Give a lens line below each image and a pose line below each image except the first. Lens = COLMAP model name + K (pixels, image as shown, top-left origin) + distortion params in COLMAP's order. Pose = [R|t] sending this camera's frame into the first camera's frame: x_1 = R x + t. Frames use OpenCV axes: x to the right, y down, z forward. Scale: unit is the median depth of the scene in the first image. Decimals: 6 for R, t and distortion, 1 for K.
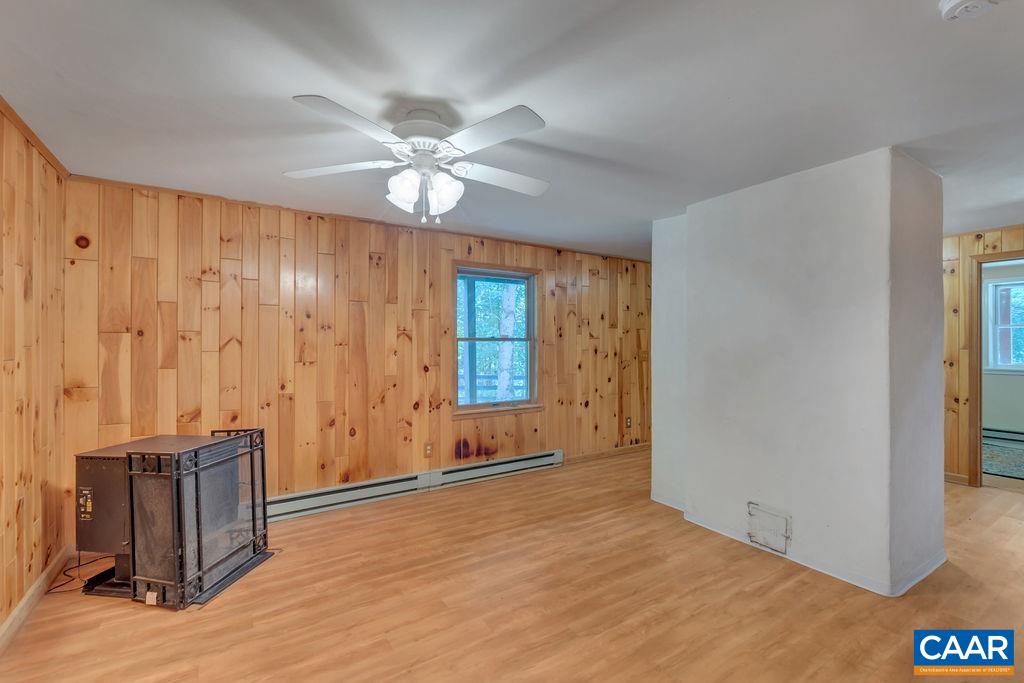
lens RADIAL K [[445.3, 0, 507.7], [0, 445.3, 339.3], [0, 0, 1]] dist [0.000672, 0.000091]
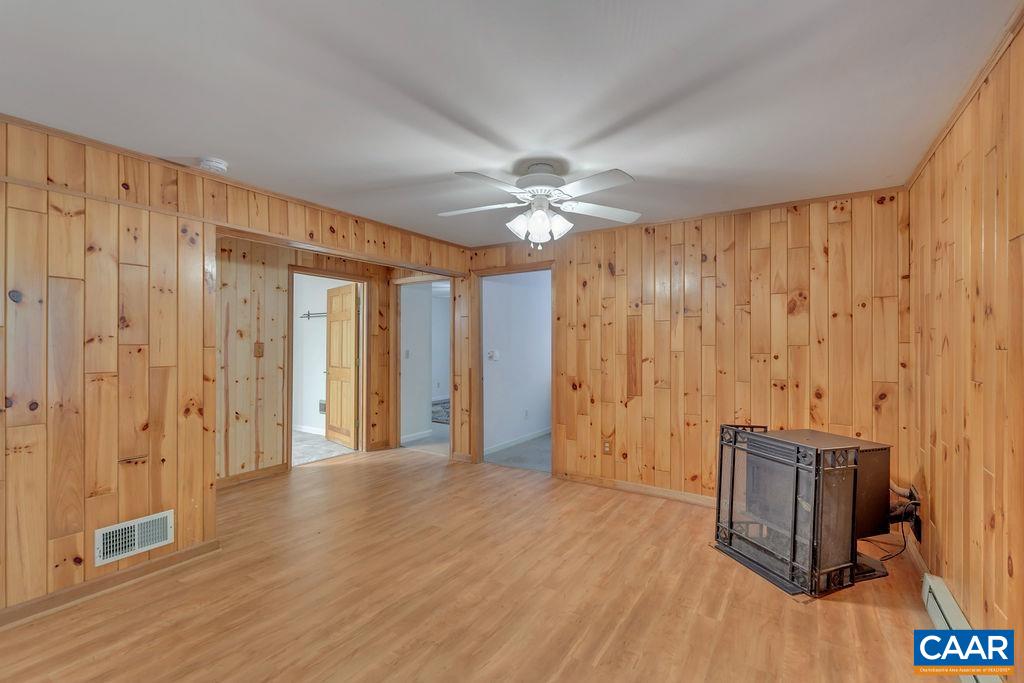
lens RADIAL K [[445.3, 0, 509.7], [0, 445.3, 345.3], [0, 0, 1]] dist [0.000672, 0.000091]
pose [[-0.914440, -0.003369, -0.404707, 0.375819], [-0.003457, 0.999994, -0.000512, 0.018326], [0.404707, 0.000931, -0.914446, 1.943330]]
